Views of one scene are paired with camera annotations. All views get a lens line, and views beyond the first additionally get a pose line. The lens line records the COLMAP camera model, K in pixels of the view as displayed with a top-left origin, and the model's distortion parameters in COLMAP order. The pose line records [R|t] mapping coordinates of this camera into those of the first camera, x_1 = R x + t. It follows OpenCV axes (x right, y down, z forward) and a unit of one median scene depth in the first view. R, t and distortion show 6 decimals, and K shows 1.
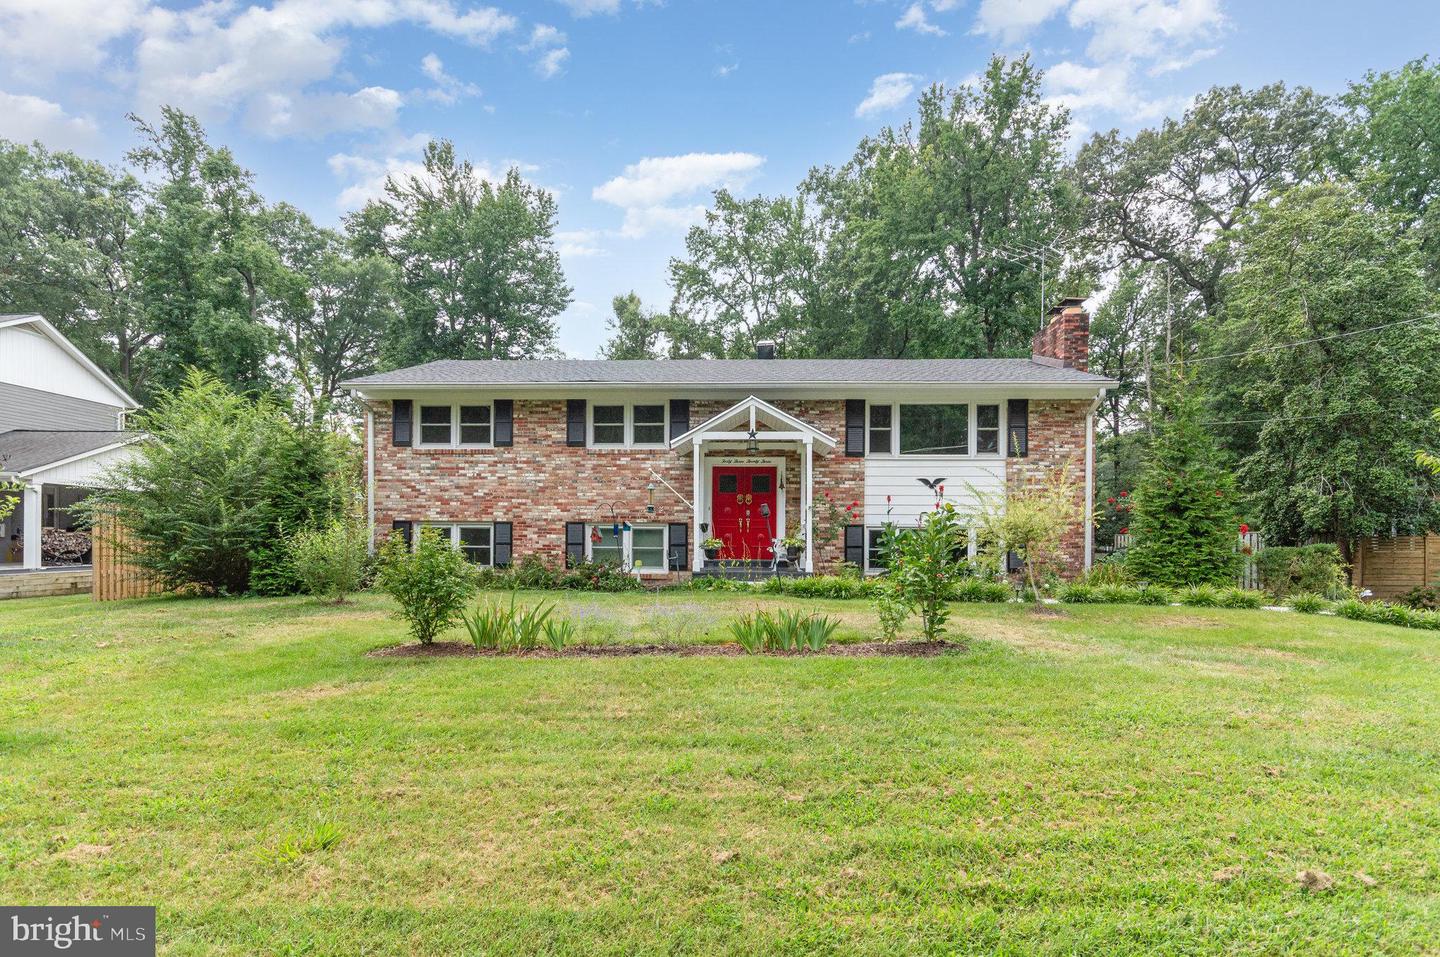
lens RADIAL K [[739.6, 0, 720.1], [0, 739.6, 535.6], [0, 0, 1]] dist [0.001150, -0.001275]
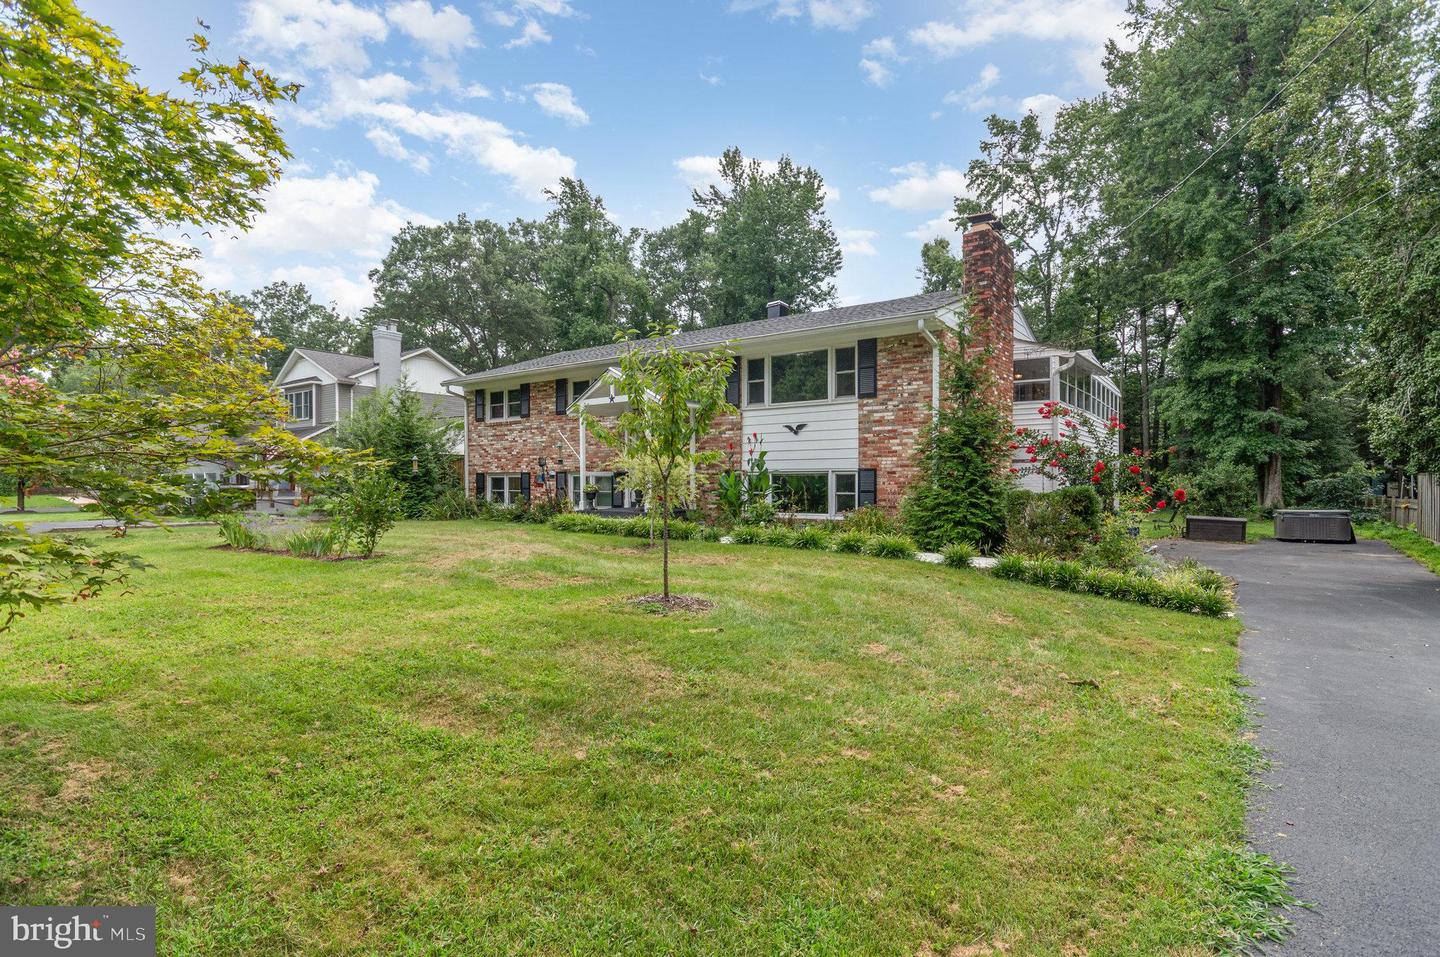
lens RADIAL K [[727.6, 0, 719.7], [0, 727.6, 482.3], [0, 0, 1]] dist [0.000301, -0.003124]
pose [[0.819319, -0.007181, -0.573292, 0.780790], [0.008033, 0.999967, -0.001045, 0.003753], [0.573281, -0.003749, 0.819350, 0.099862]]
